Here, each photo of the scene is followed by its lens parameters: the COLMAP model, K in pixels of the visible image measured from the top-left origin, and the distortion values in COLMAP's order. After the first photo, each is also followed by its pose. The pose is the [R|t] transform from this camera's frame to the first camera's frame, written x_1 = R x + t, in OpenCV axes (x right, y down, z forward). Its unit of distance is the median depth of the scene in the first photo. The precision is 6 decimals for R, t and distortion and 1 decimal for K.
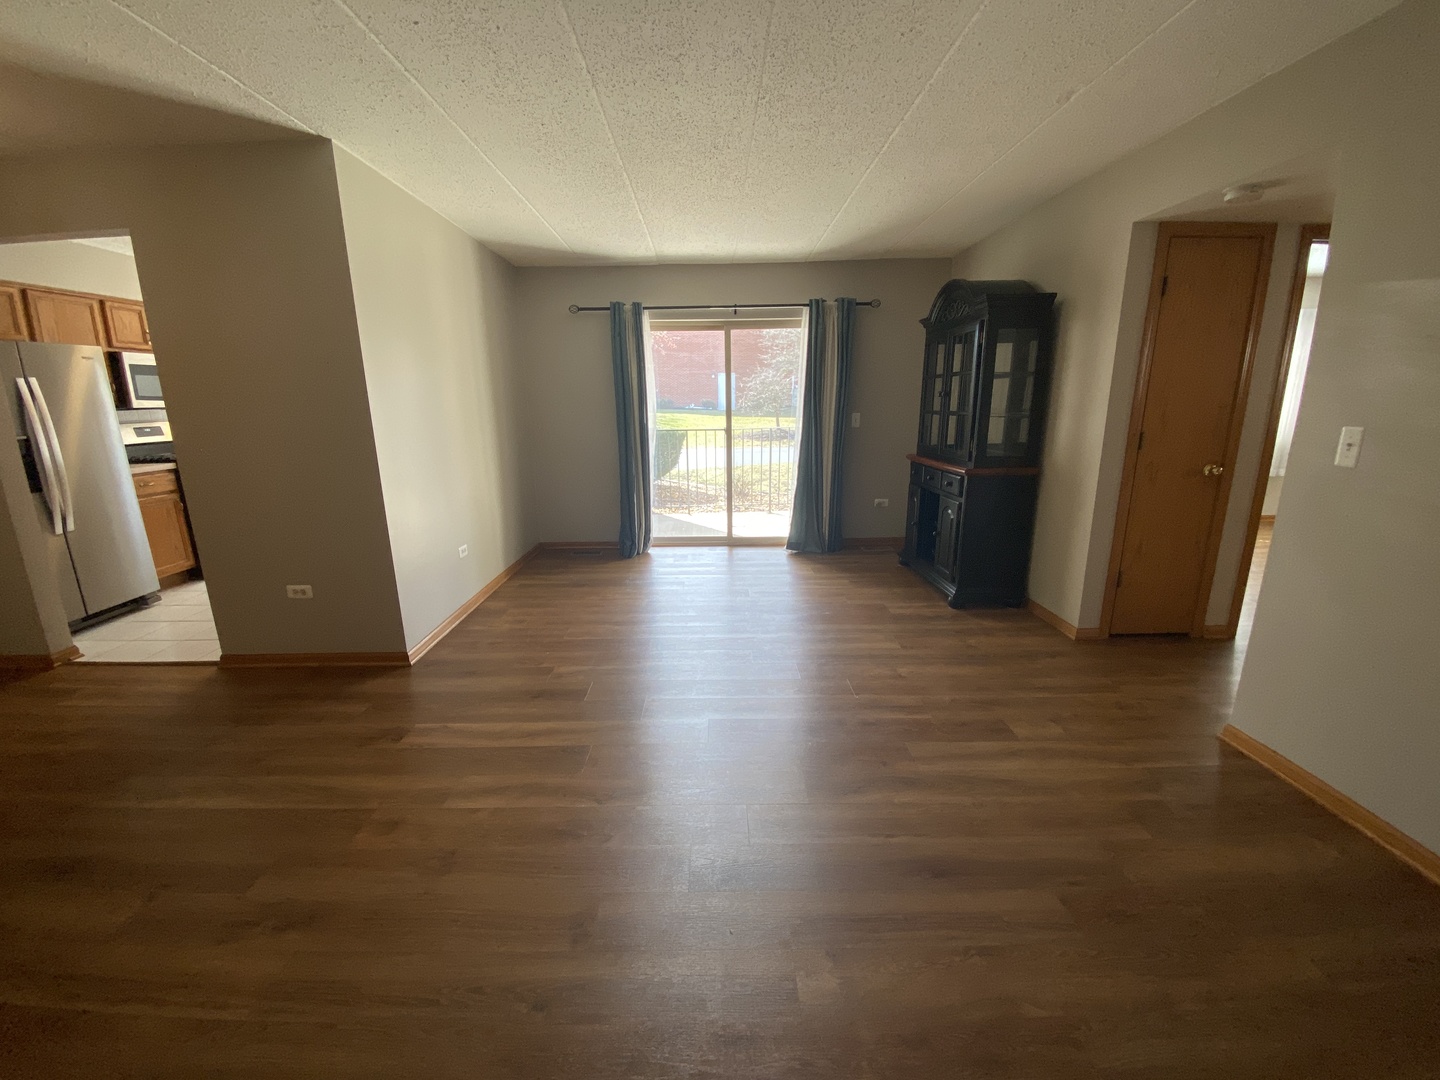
lens RADIAL K [[589.3, 0, 713.4], [0, 589.3, 546.2], [0, 0, 1]] dist [-0.007415, -0.000426]
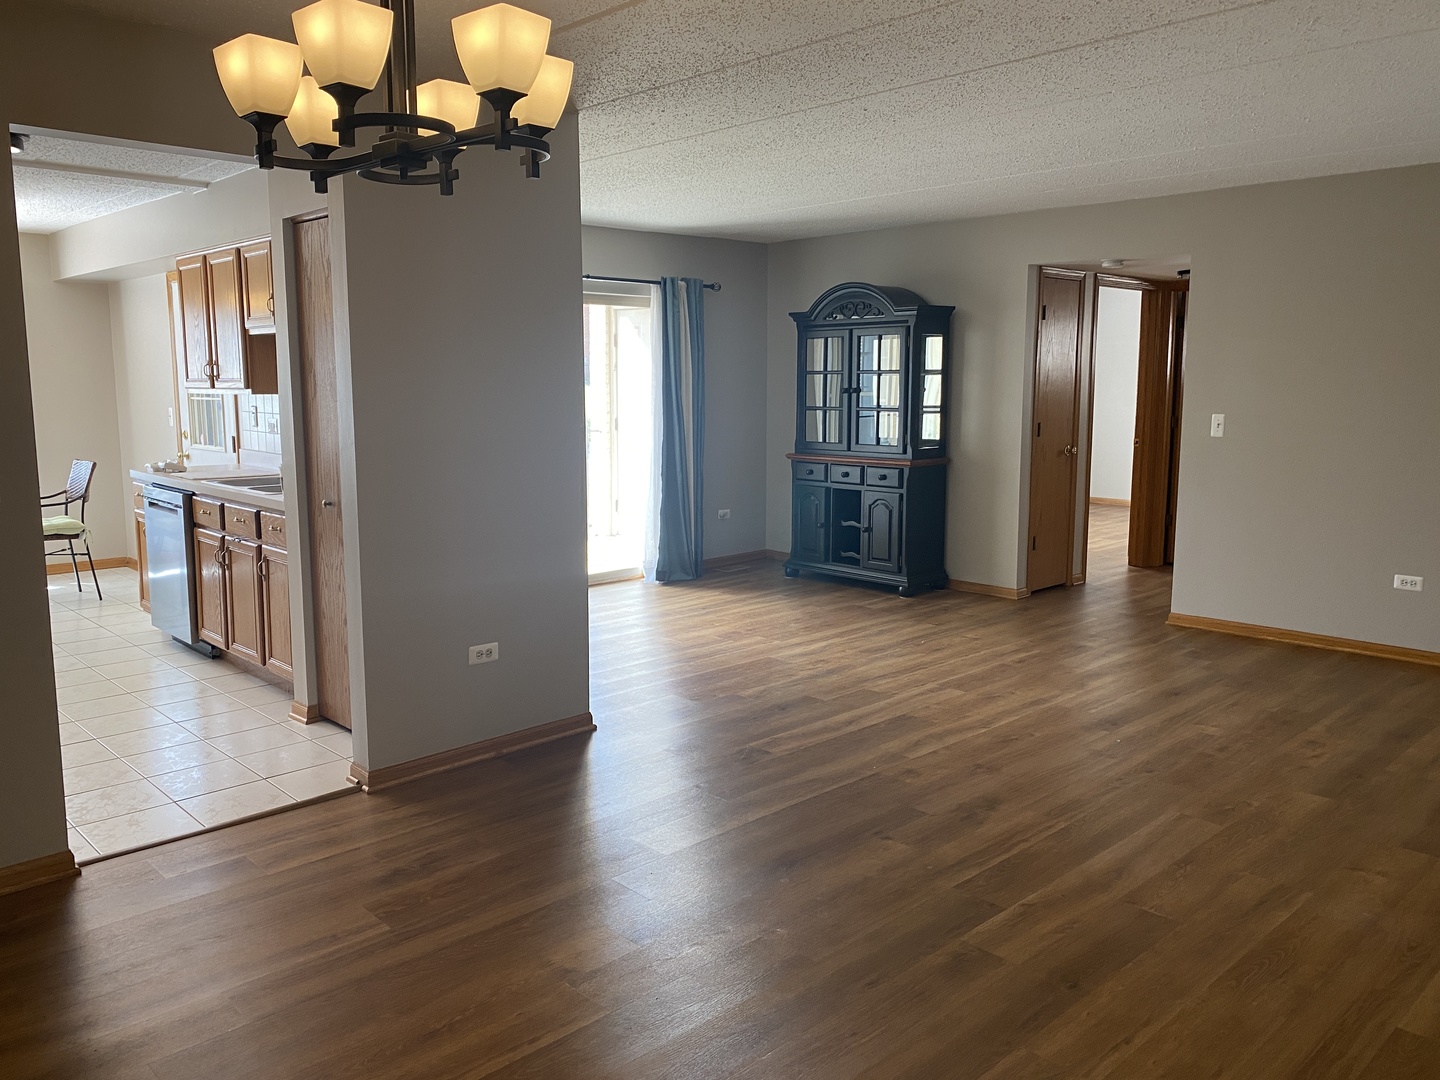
lens RADIAL K [[1084.4, 0, 716.6], [0, 1084.4, 532.6], [0, 0, 1]] dist [0.004496, -0.001405]
pose [[0.732009, -0.086774, 0.675746, -1.406829], [0.158229, 0.986388, -0.044739, 0.034922], [-0.662666, 0.139672, 0.735775, -0.226907]]
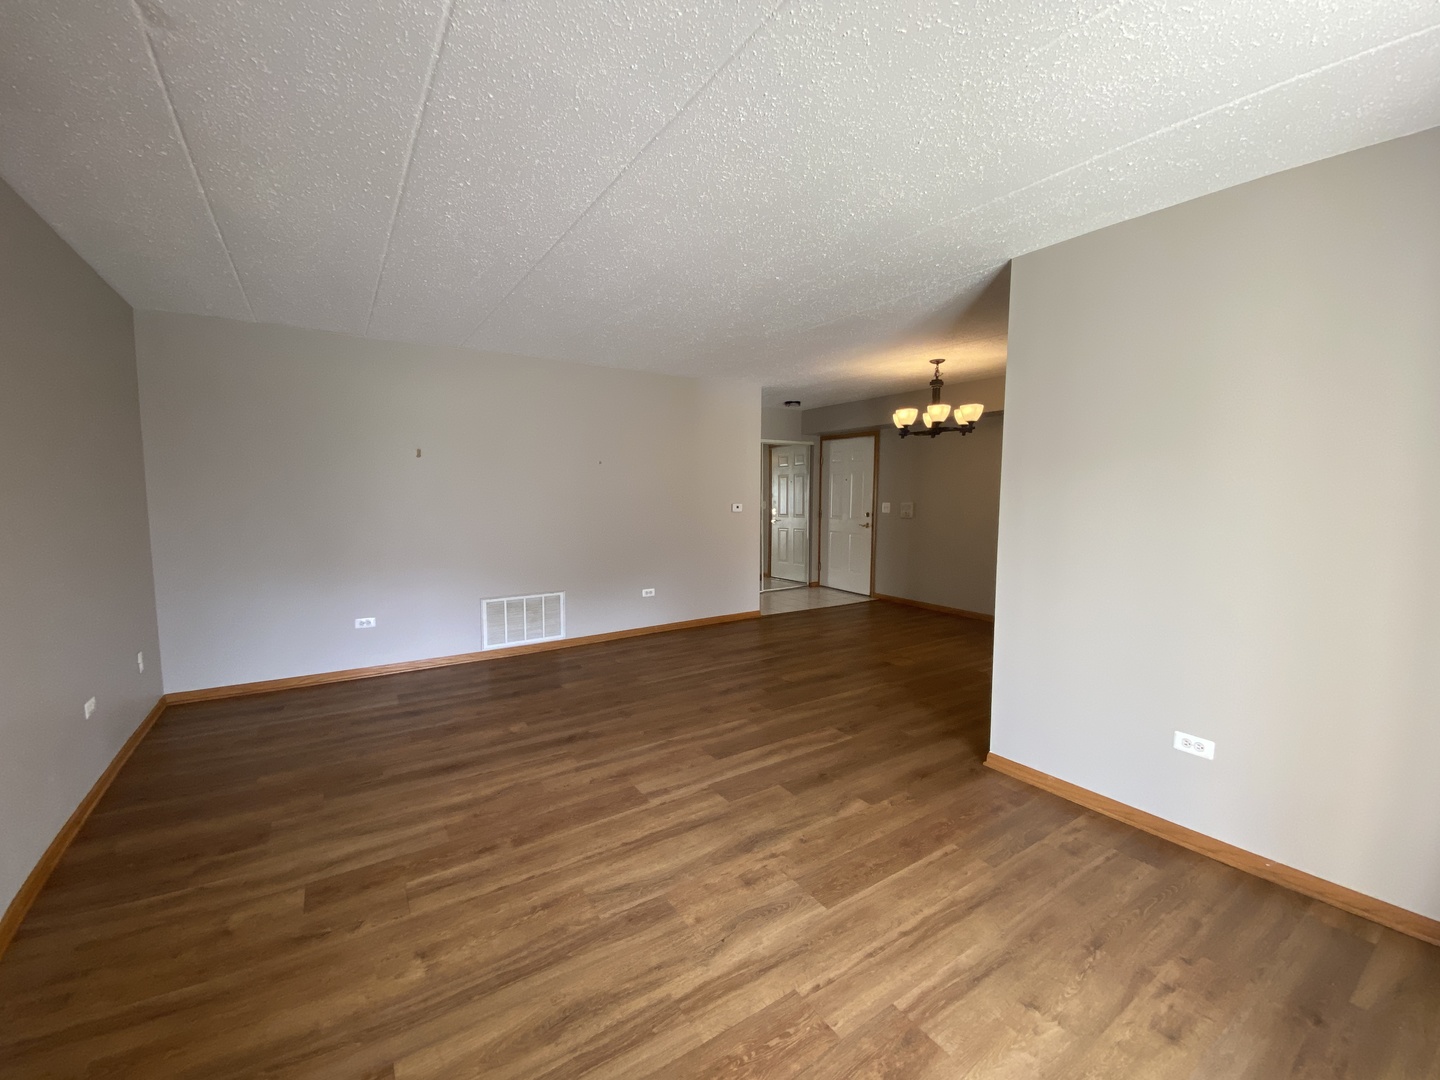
lens RADIAL K [[589.3, 0, 717.8], [0, 589.3, 540.7], [0, 0, 1]] dist [-0.007415, -0.000426]
pose [[-0.840697, 0.058880, -0.538295, 0.355081], [-0.120848, 0.948599, 0.292499, -0.382741], [0.527848, 0.310955, -0.790369, 1.466399]]
